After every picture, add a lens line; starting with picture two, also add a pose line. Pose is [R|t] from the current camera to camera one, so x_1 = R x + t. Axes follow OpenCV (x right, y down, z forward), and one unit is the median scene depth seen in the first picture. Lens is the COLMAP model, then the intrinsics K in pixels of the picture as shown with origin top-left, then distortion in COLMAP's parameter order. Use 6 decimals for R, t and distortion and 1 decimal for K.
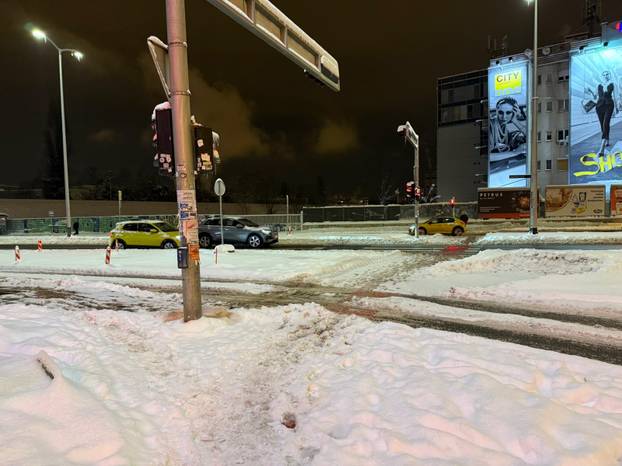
lens RADIAL K [[259.7, 0, 311.0], [0, 259.7, 233.0], [0, 0, 1]] dist [-0.019913, -0.000267]
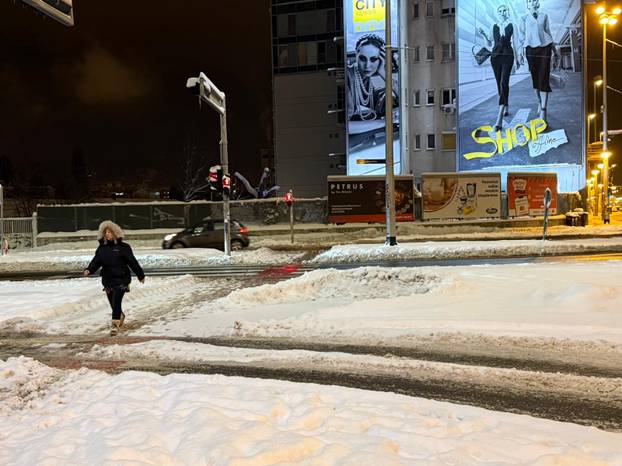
lens RADIAL K [[640.6, 0, 311.0], [0, 640.6, 233.0], [0, 0, 1]] dist [0.097656, -0.039048]
pose [[0.968436, -0.011796, 0.248984, 0.220462], [0.020573, 0.999254, -0.032681, 0.020282], [-0.248412, 0.036772, 0.967956, -0.561028]]
